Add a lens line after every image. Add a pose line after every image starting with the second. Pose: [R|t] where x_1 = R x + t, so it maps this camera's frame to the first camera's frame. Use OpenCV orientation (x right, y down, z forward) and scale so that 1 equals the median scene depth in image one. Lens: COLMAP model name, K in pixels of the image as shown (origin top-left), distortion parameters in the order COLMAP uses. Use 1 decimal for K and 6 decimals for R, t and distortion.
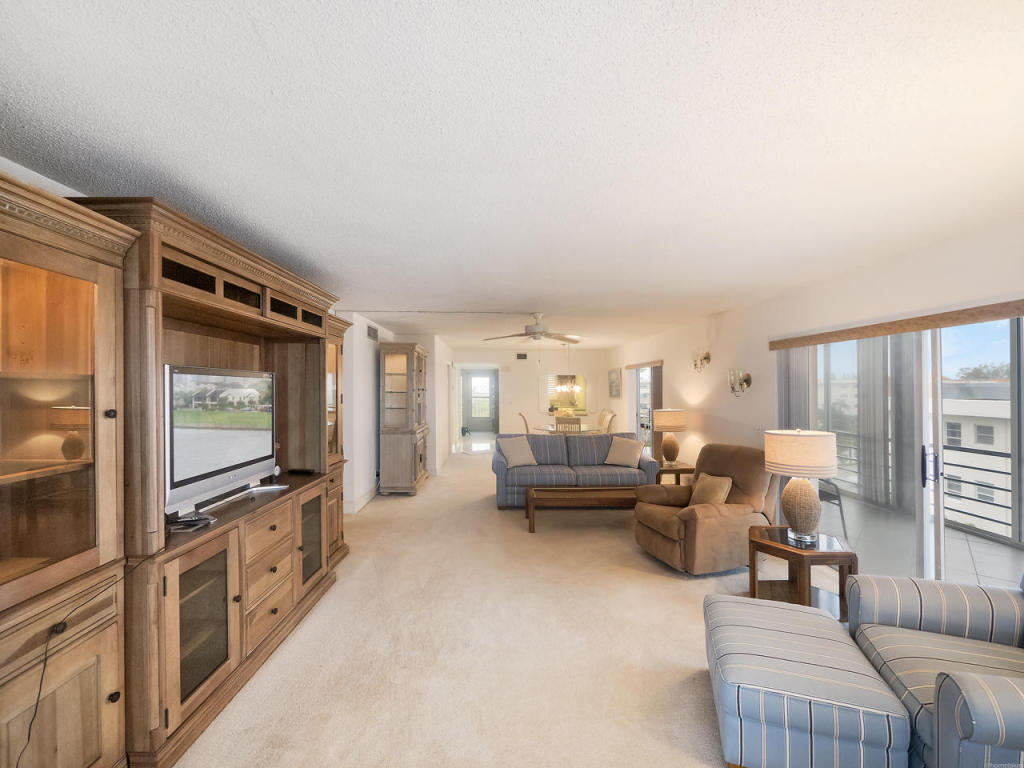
lens RADIAL K [[444.9, 0, 510.4], [0, 444.9, 390.1], [0, 0, 1]] dist [0.001570, -0.000019]
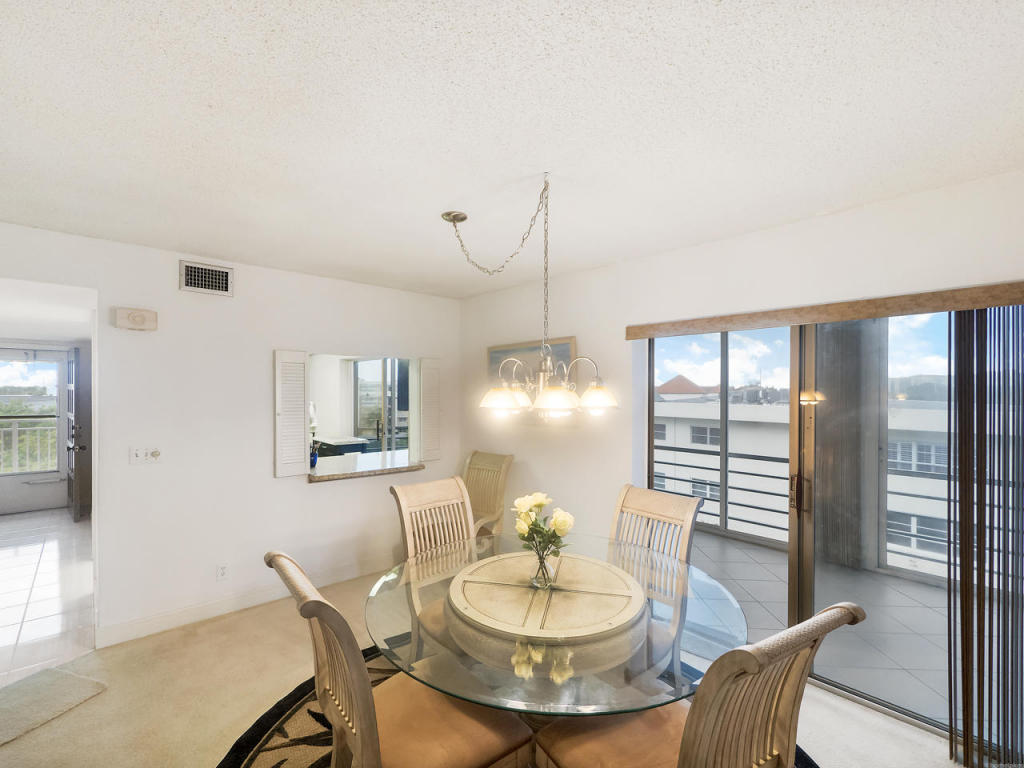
lens RADIAL K [[444.9, 0, 514.6], [0, 444.9, 384.8], [0, 0, 1]] dist [0.001570, -0.000019]
pose [[0.744294, 0.015455, 0.667673, -0.014749], [-0.004374, 0.999824, -0.018267, -0.004362], [-0.667838, 0.010676, 0.744230, 0.609063]]
